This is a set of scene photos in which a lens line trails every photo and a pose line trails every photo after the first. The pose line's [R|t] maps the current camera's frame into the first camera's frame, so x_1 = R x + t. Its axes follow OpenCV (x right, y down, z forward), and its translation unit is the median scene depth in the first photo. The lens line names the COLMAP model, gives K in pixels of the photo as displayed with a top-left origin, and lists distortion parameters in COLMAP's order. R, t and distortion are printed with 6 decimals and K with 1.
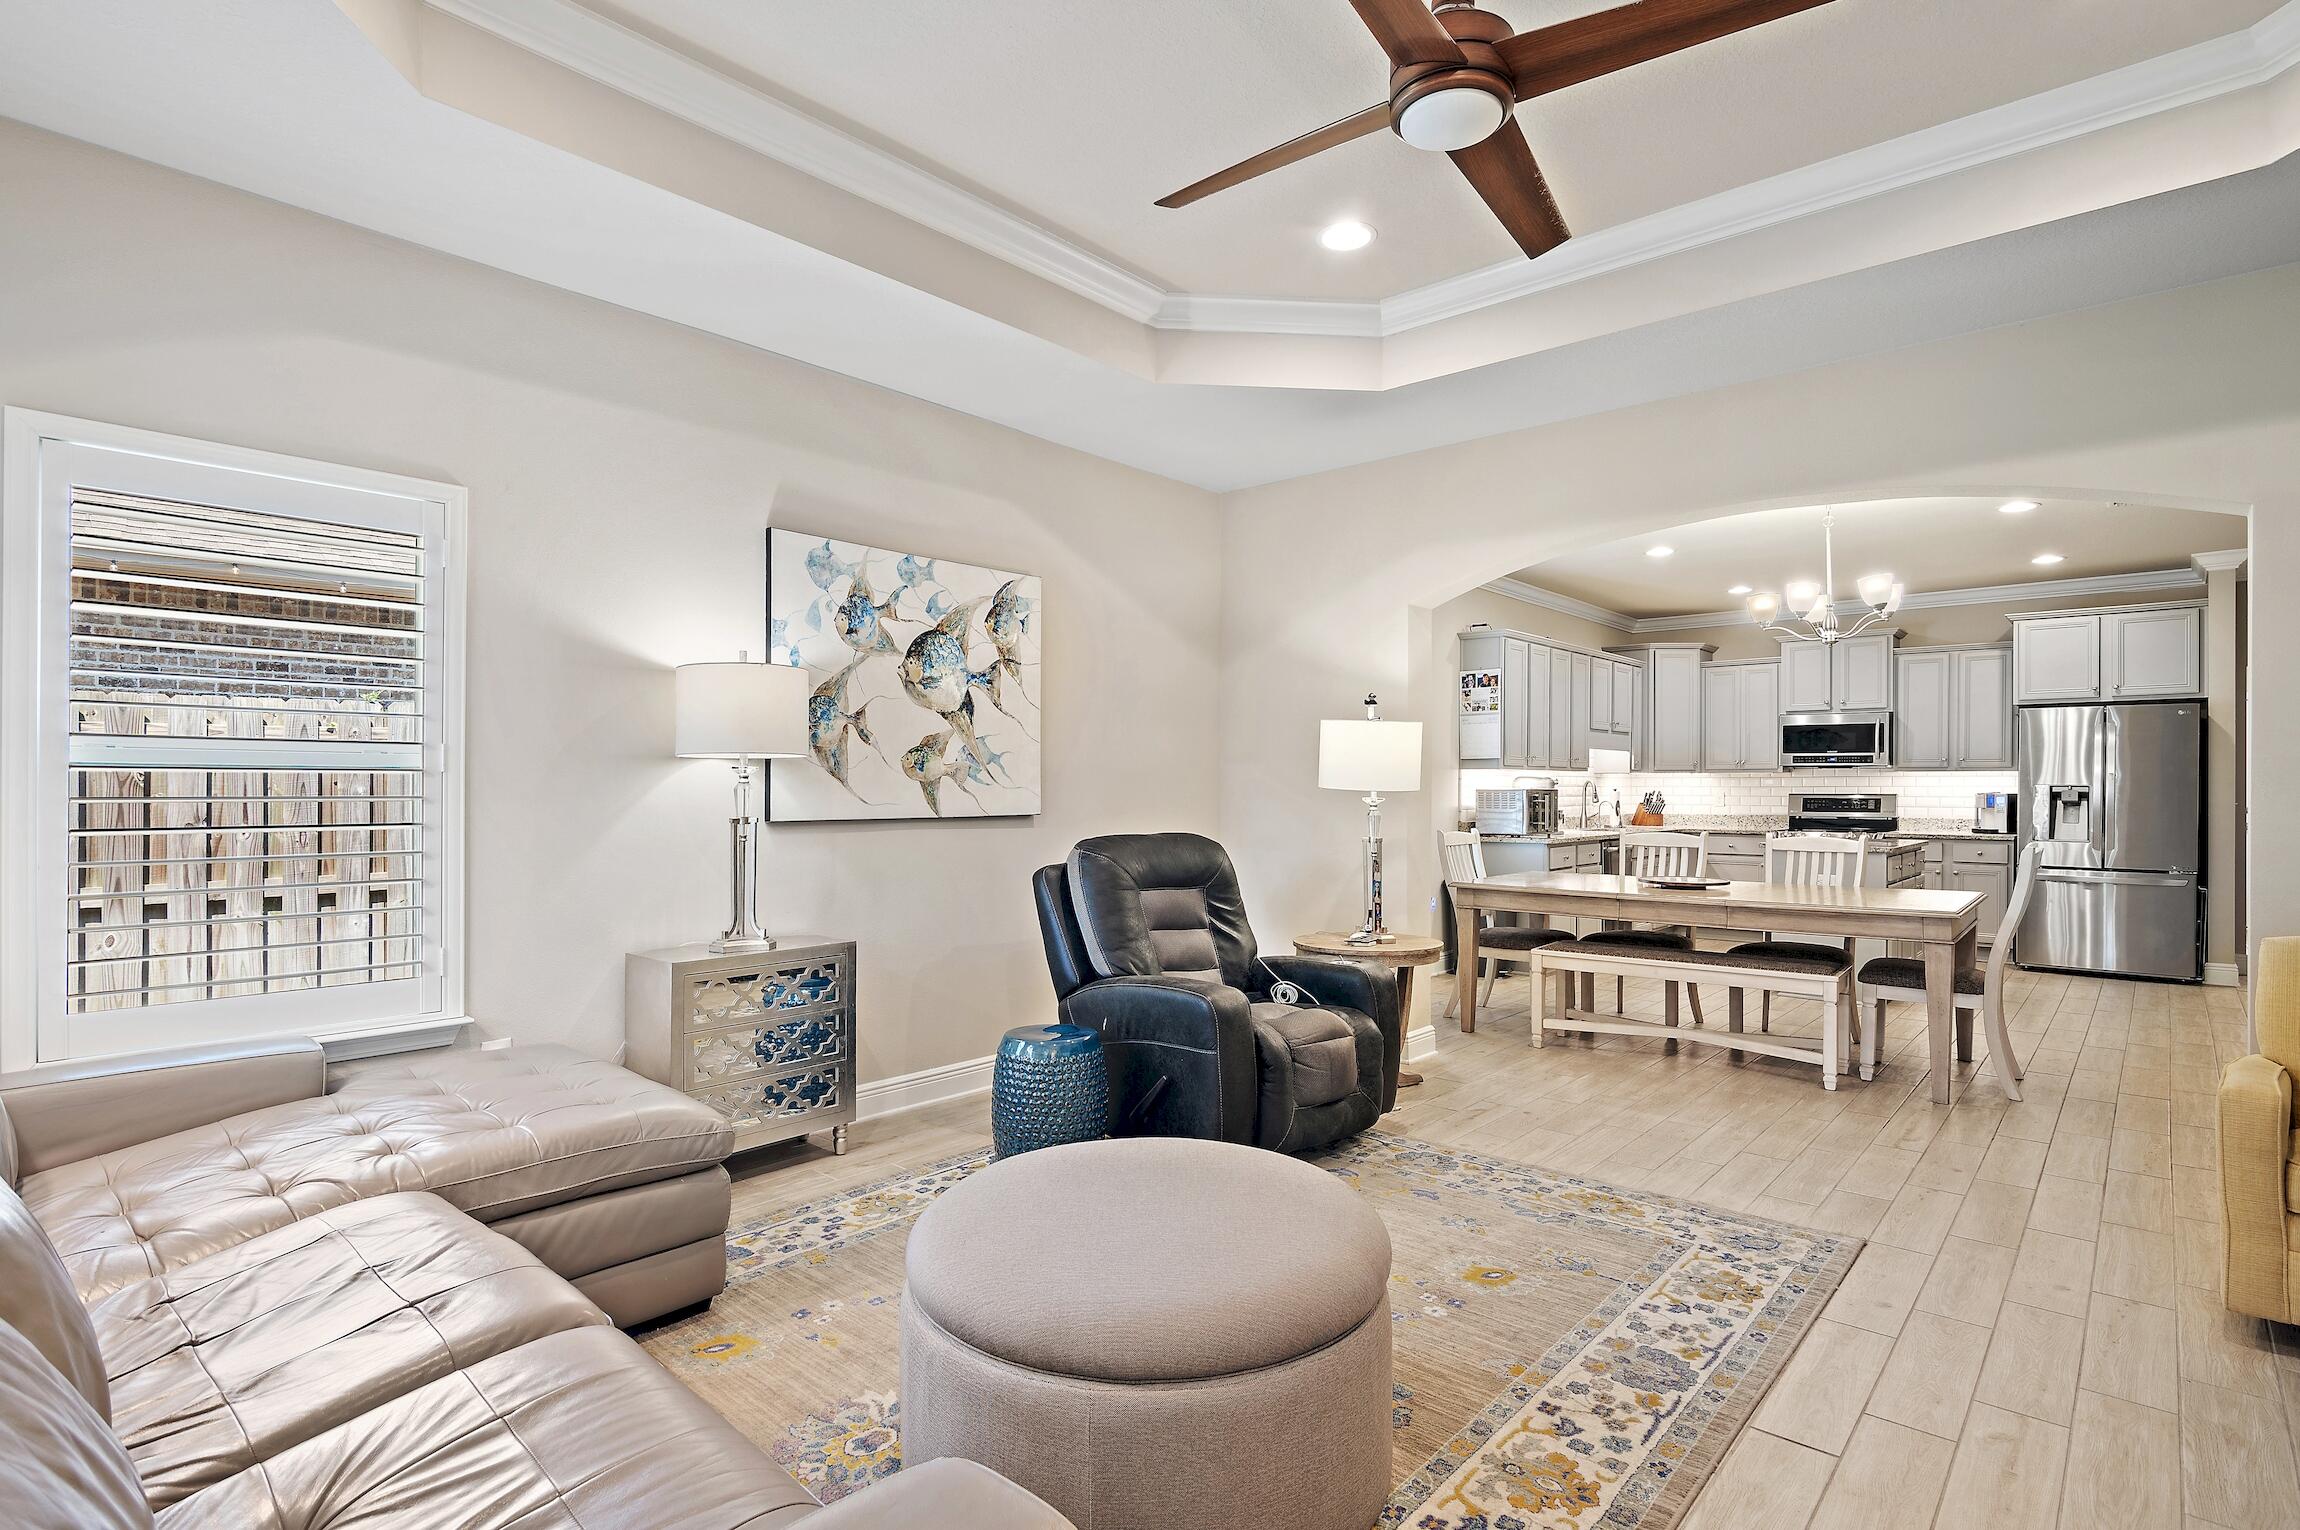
lens RADIAL K [[1140.7, 0, 1146.4], [0, 1140.7, 784.5], [0, 0, 1]] dist [-0.001267, -0.000275]
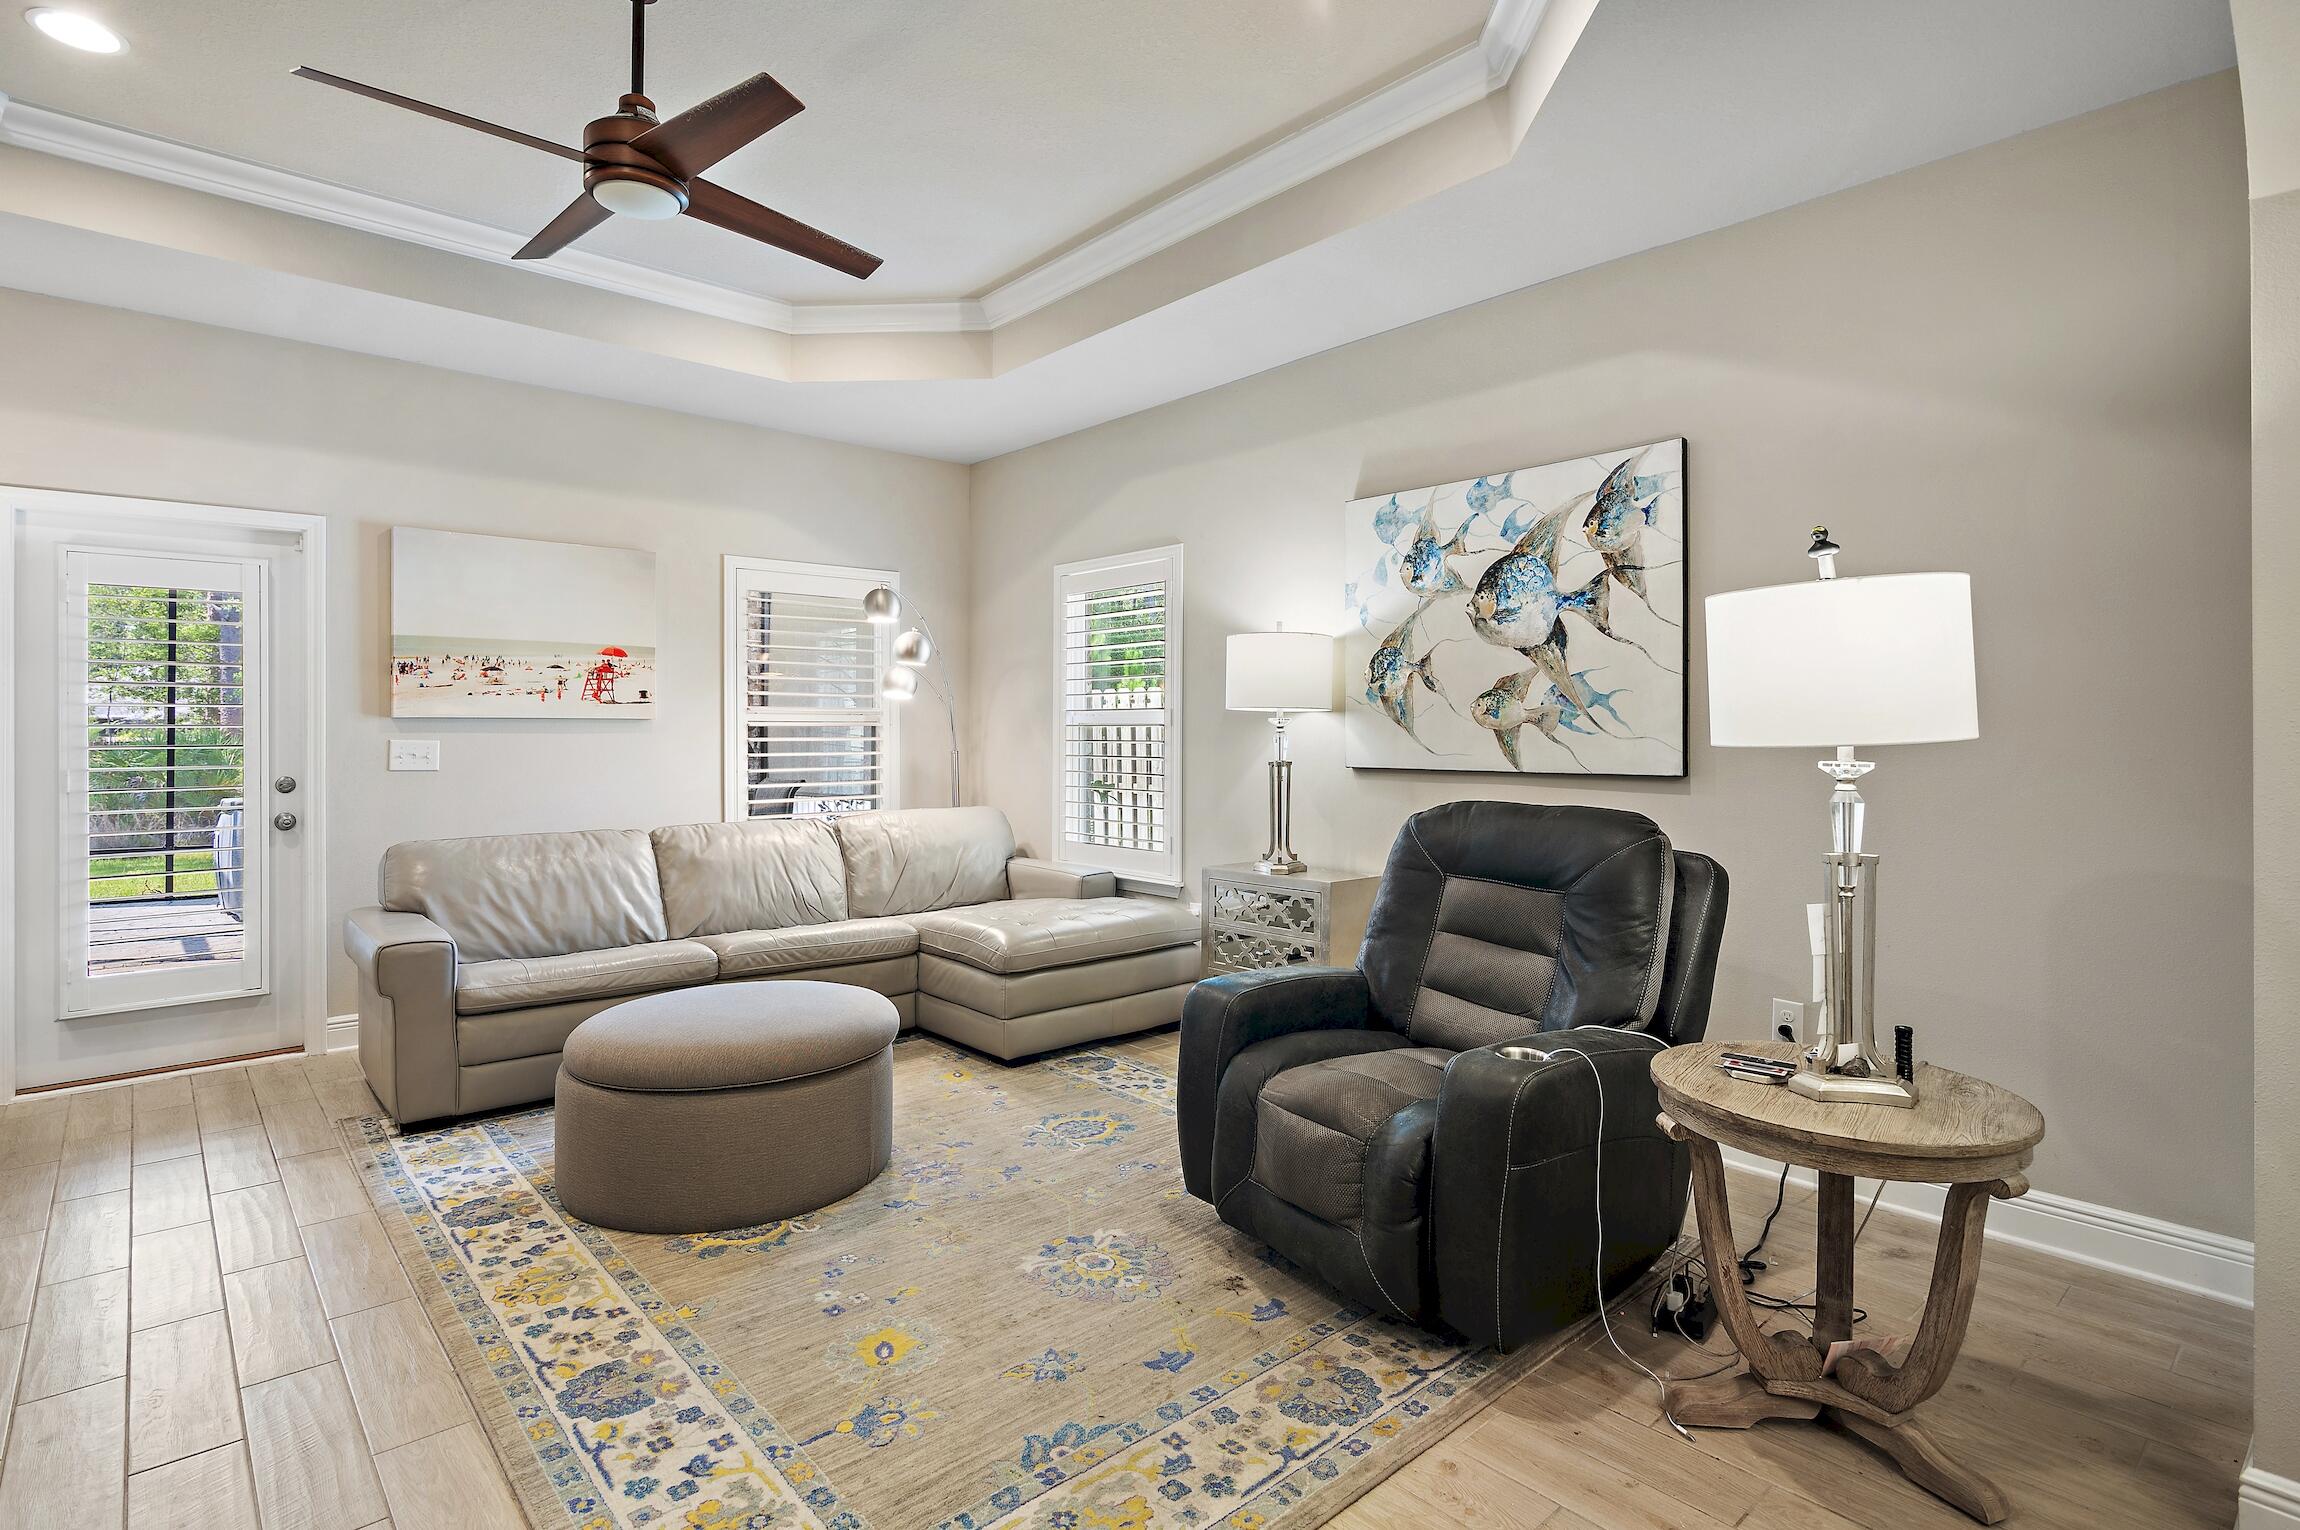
lens RADIAL K [[1129.4, 0, 1148.7], [0, 1129.4, 728.5], [0, 0, 1]] dist [-0.005289, -0.001222]
pose [[-0.111288, -0.006207, -0.993769, 0.664273], [-0.000513, 0.999981, -0.006188, 0.001636], [0.993788, -0.000179, -0.111289, 0.792264]]
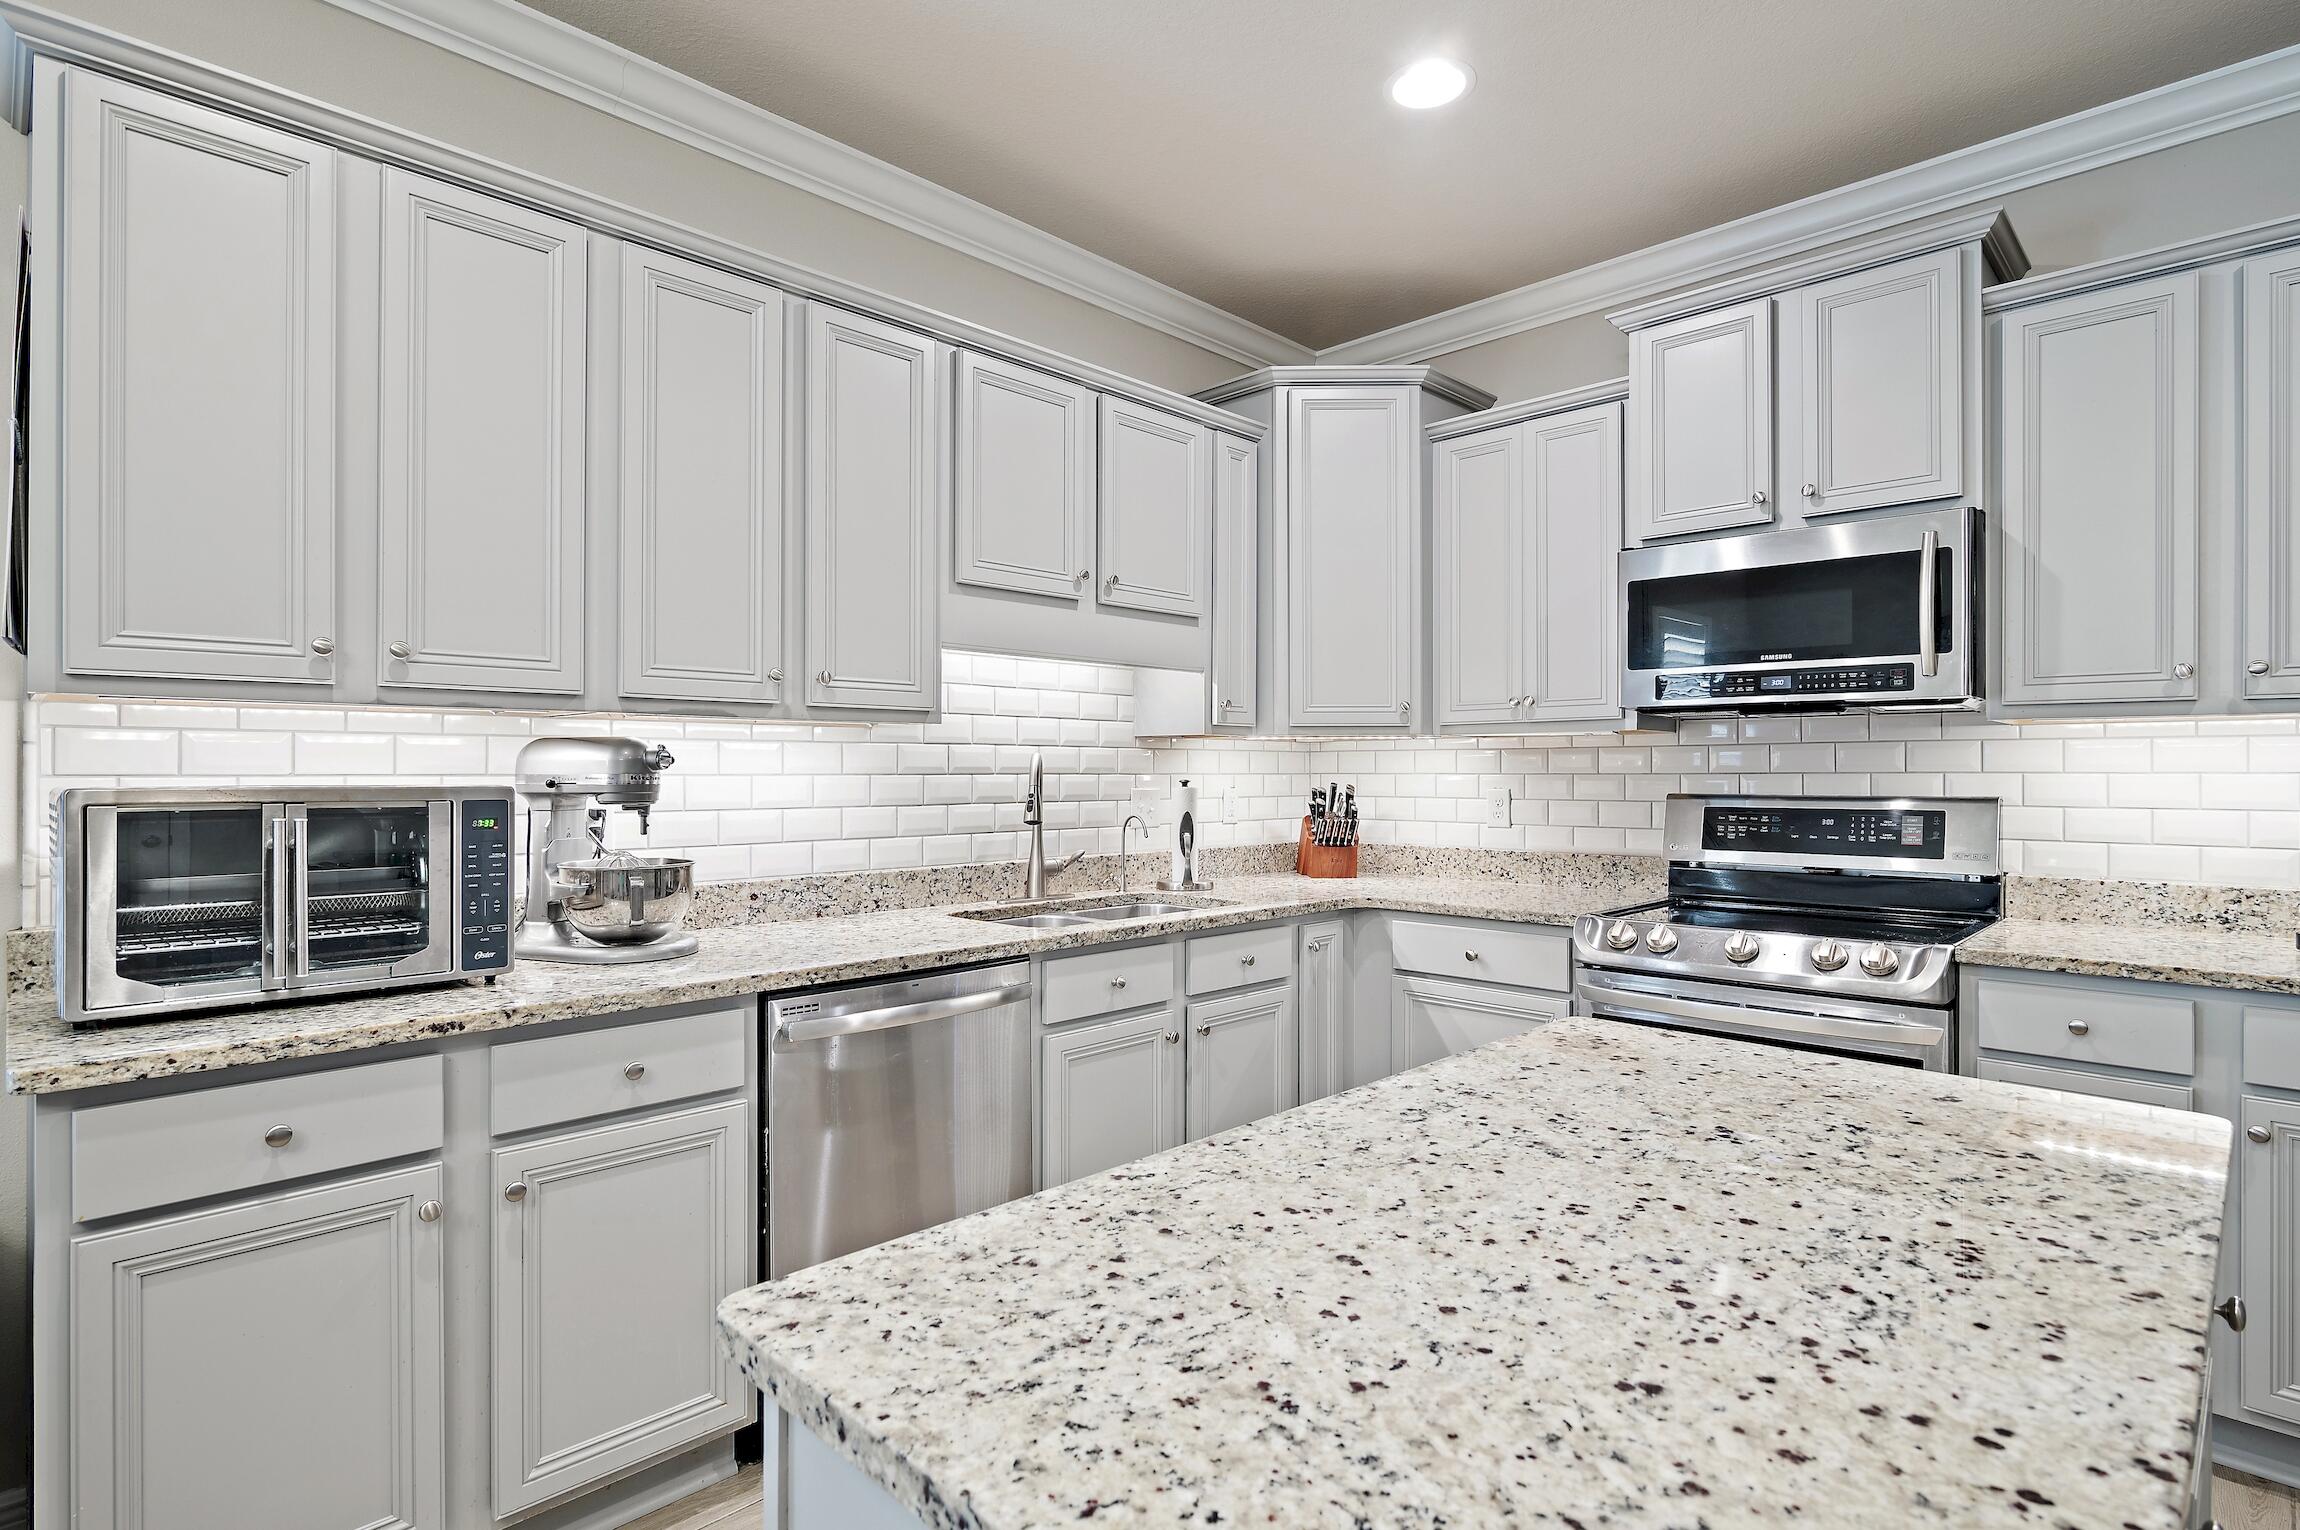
lens RADIAL K [[1147.2, 0, 1150.0], [0, 1147.2, 765.0], [0, 0, 1]] dist [-0.004050, -0.000657]
pose [[0.998973, -0.001918, -0.045259, 0.867294], [0.001675, 0.999984, -0.005425, 0.002259], [0.045269, 0.005344, 0.998961, 1.331264]]
